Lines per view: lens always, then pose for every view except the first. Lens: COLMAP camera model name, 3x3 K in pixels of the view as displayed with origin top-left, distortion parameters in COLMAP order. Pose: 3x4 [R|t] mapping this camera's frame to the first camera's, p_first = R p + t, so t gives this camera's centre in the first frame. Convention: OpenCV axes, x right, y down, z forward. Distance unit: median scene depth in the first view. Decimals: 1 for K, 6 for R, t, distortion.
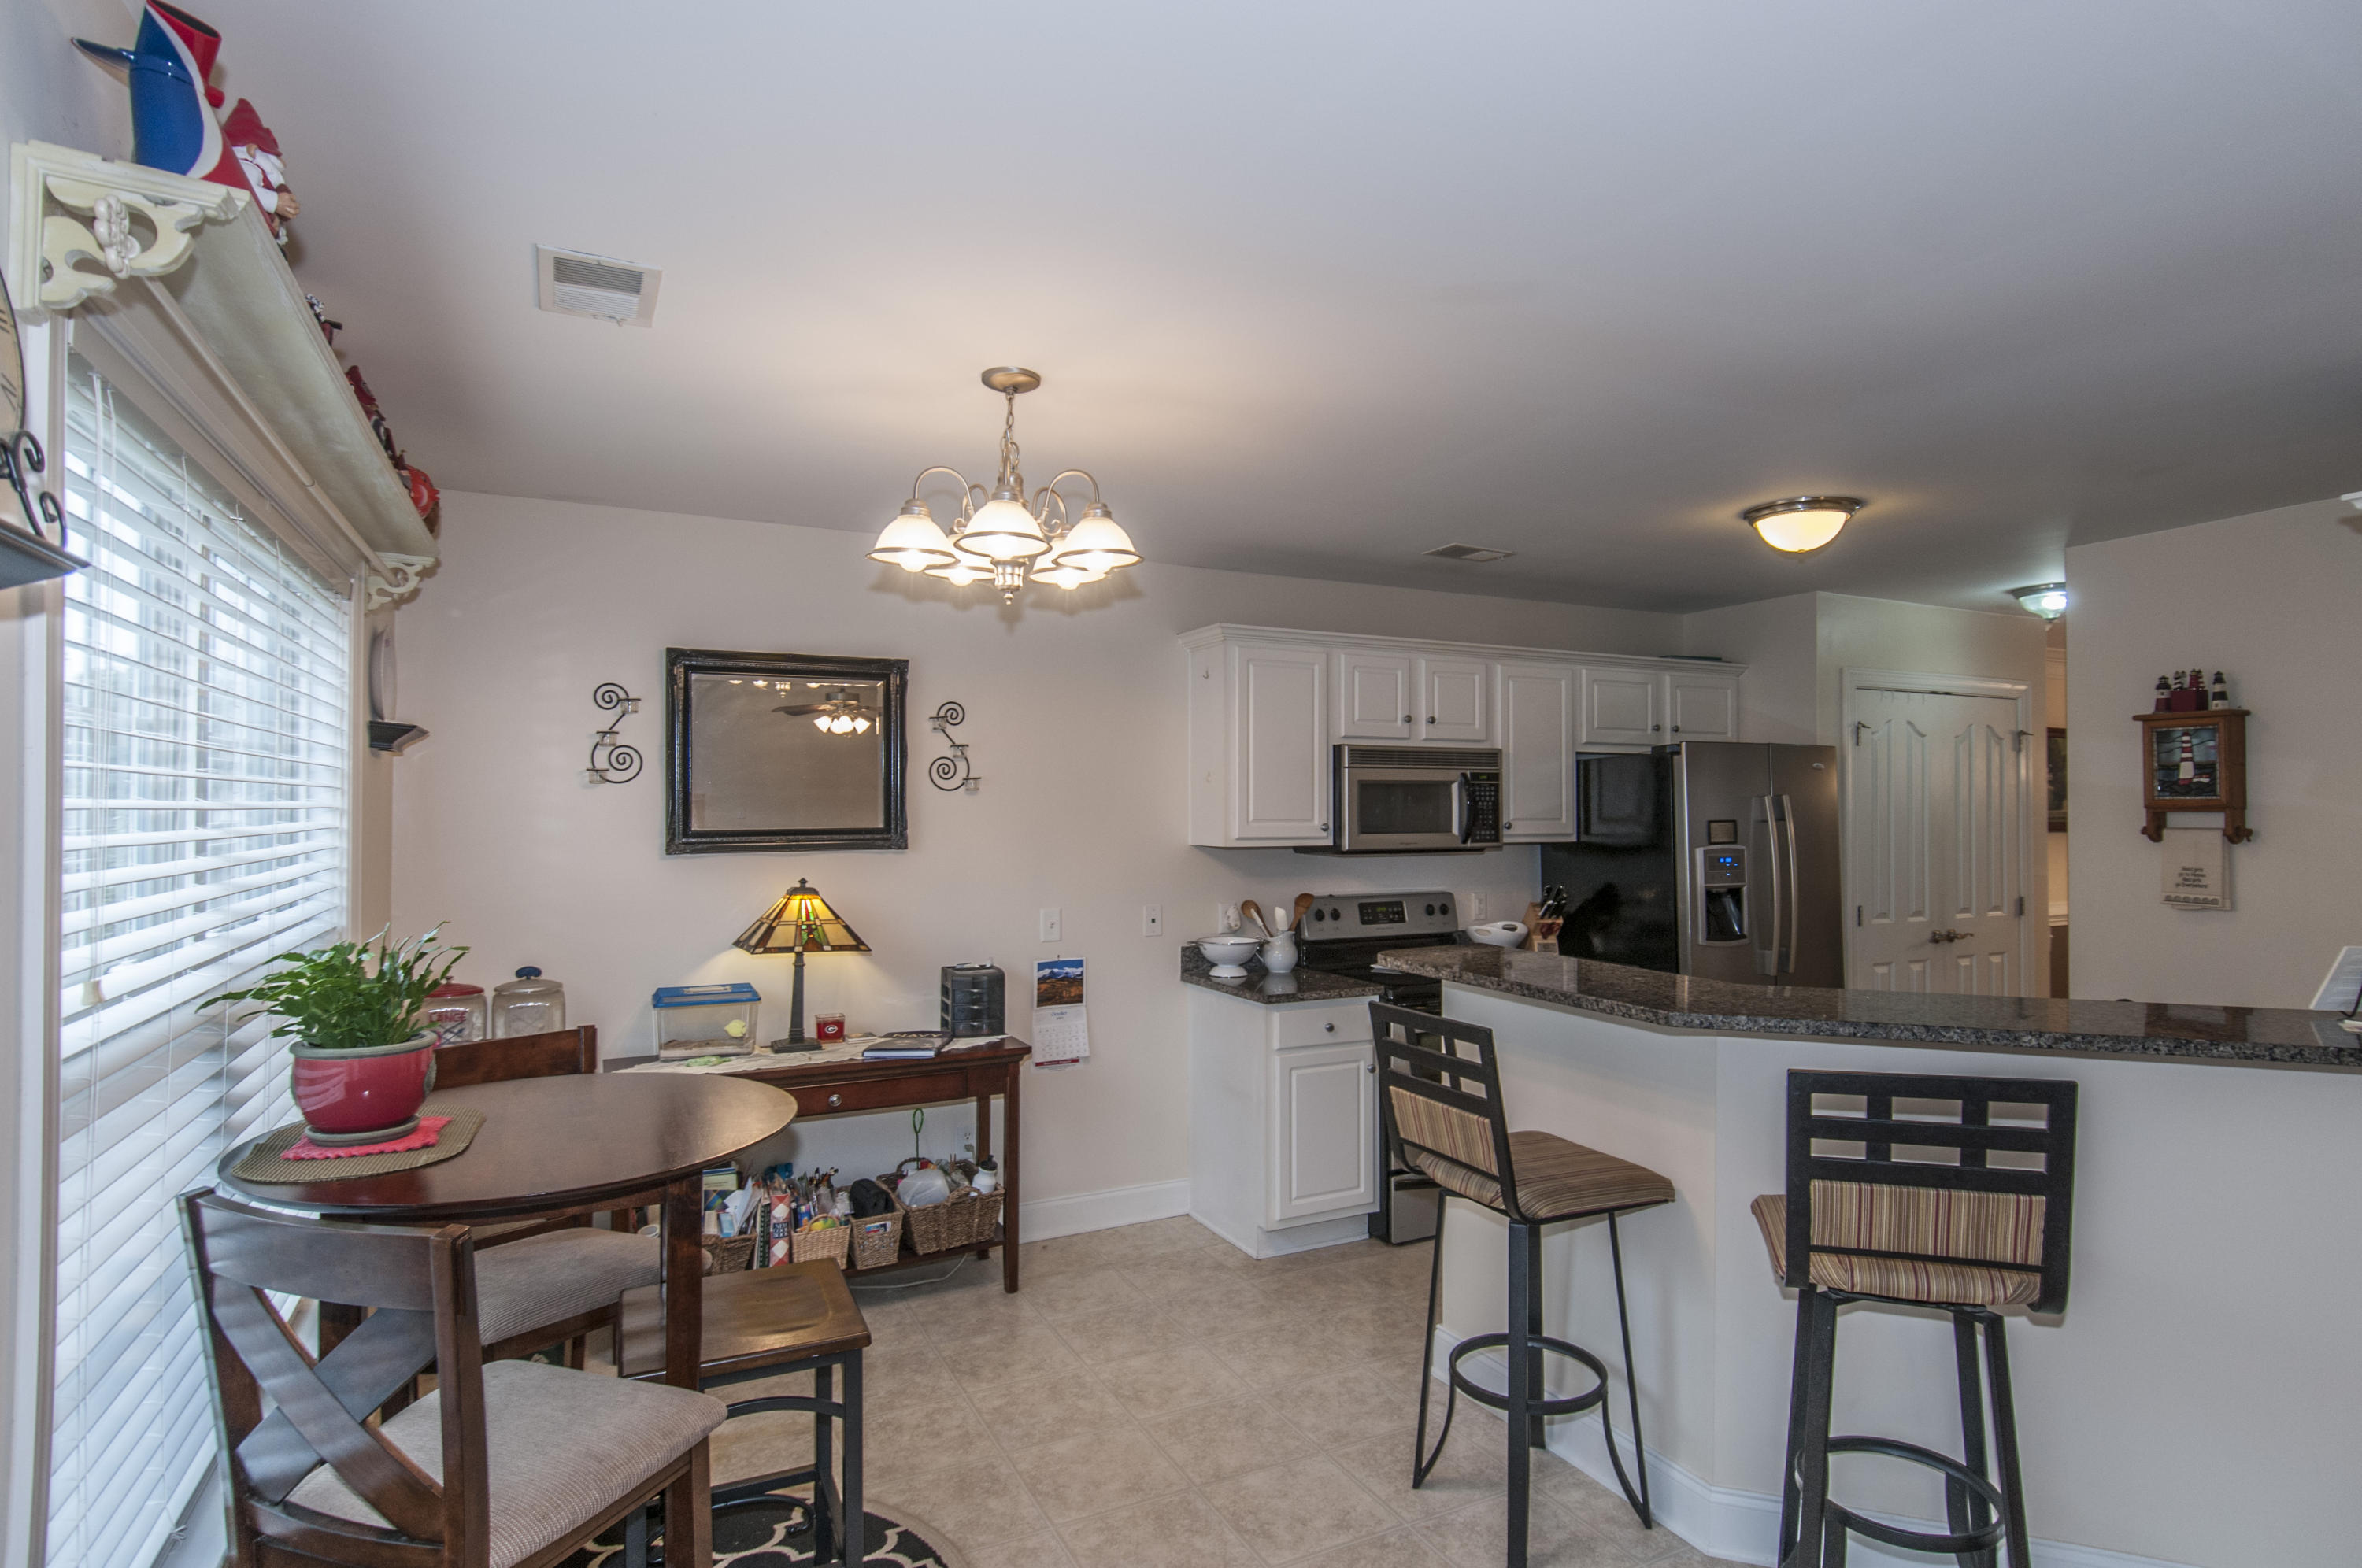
lens RADIAL K [[1216.0, 0, 1213.7], [0, 1216.0, 786.2], [0, 0, 1]] dist [-0.000094, -0.000300]
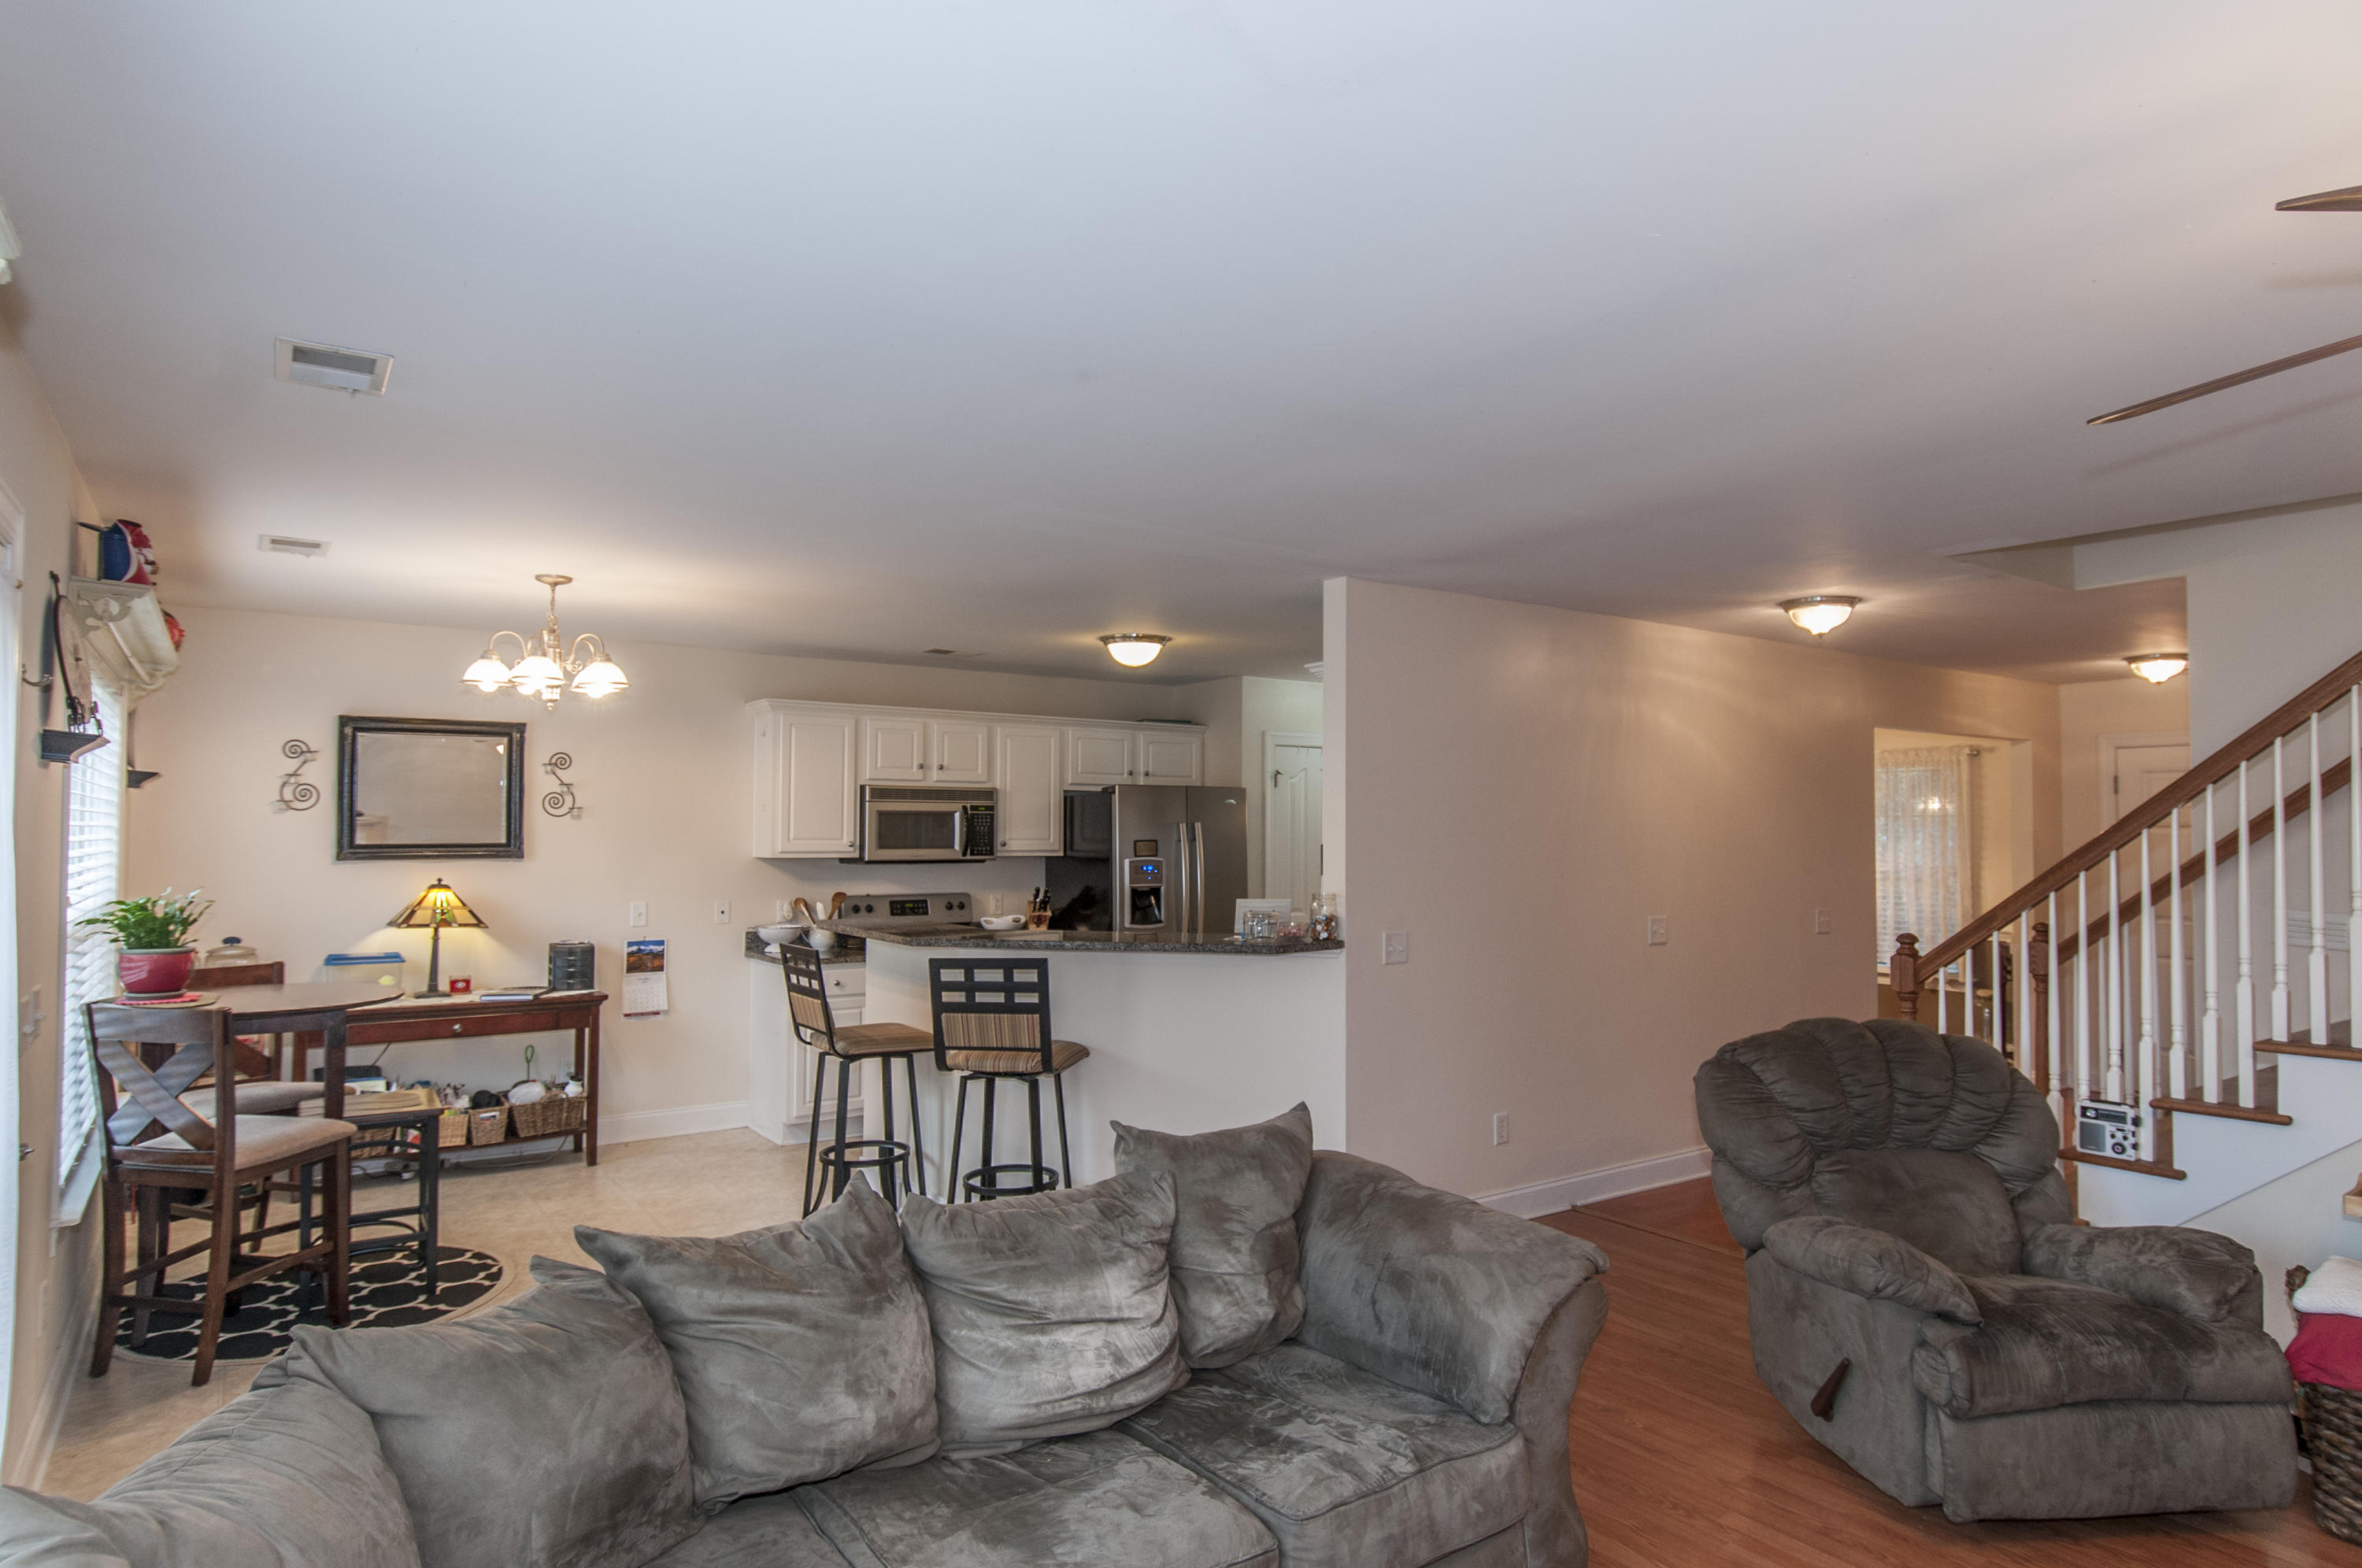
lens RADIAL K [[1332.5, 0, 1225.8], [0, 1332.5, 789.4], [0, 0, 1]] dist [-0.000776, -0.016533]
pose [[0.987622, 0.008760, 0.156608, 0.316157], [-0.006249, 0.999844, -0.016519, -0.007537], [-0.156728, 0.015336, 0.987523, -0.660934]]
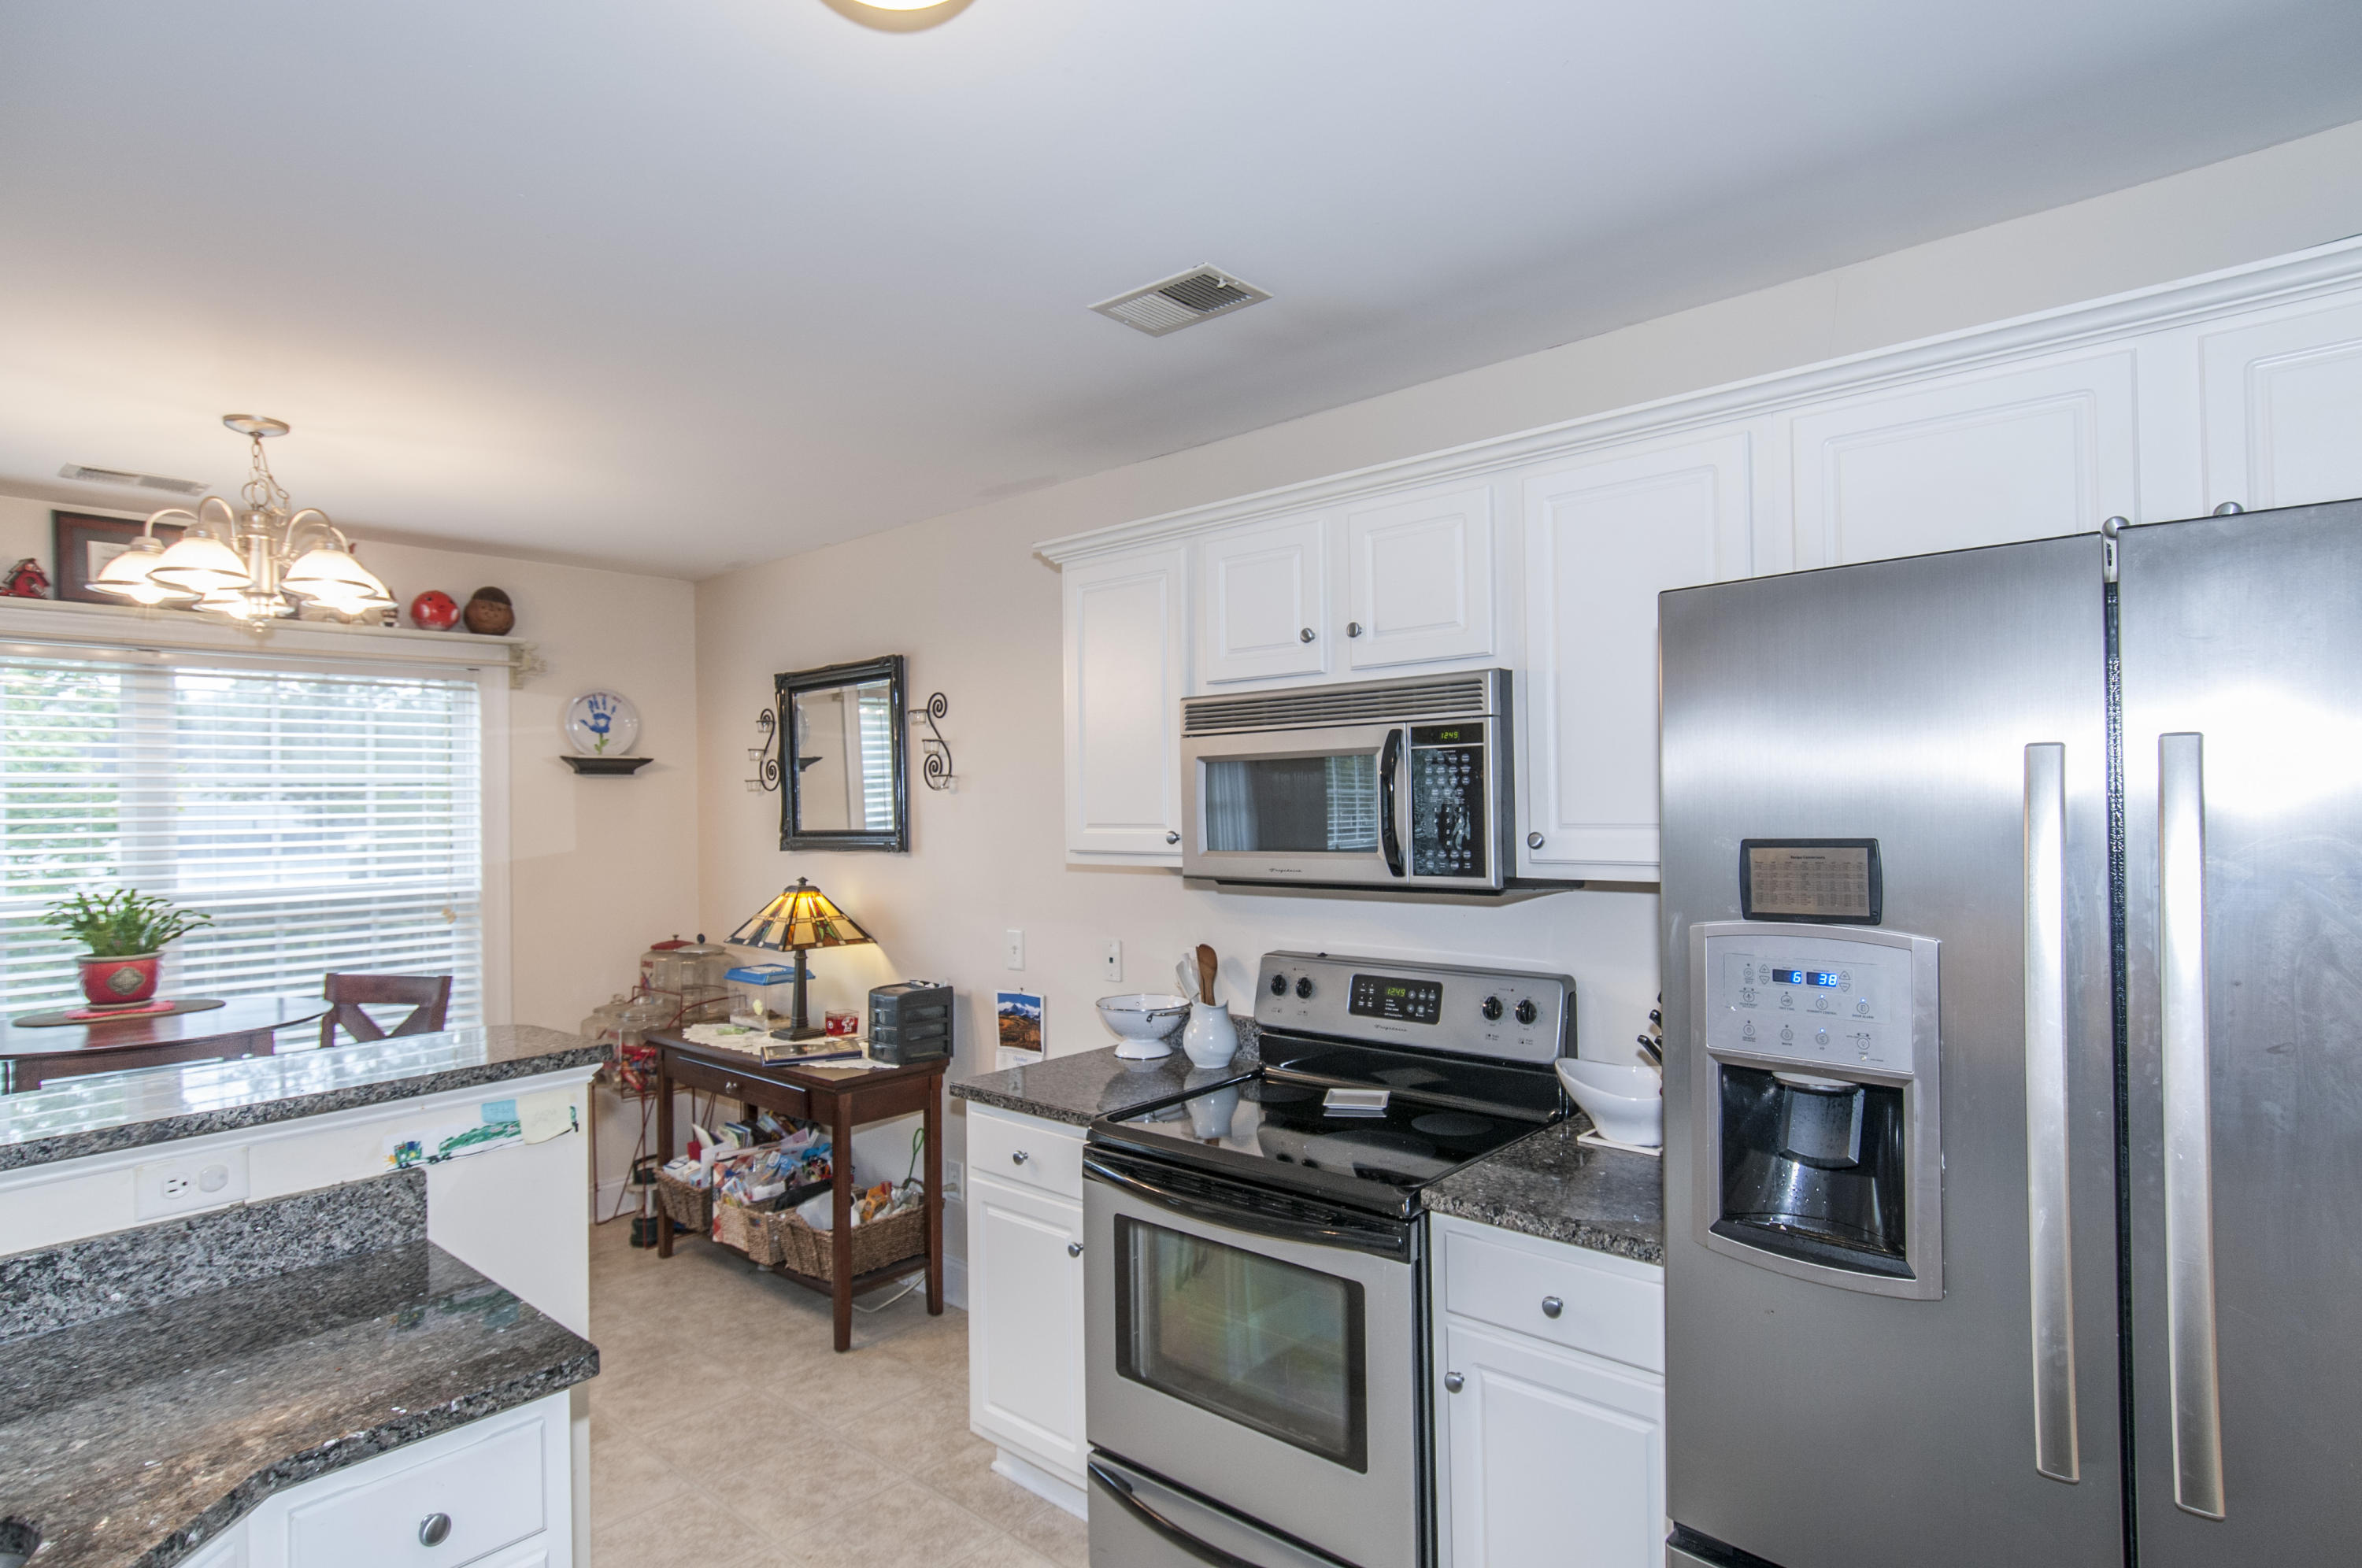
lens RADIAL K [[1216.0, 0, 1213.7], [0, 1216.0, 786.2], [0, 0, 1]] dist [-0.000094, -0.000300]
pose [[0.369466, -0.018973, -0.929050, 0.757478], [0.032514, 0.999443, -0.007480, 0.015438], [0.928675, -0.027444, 0.369878, 0.911971]]
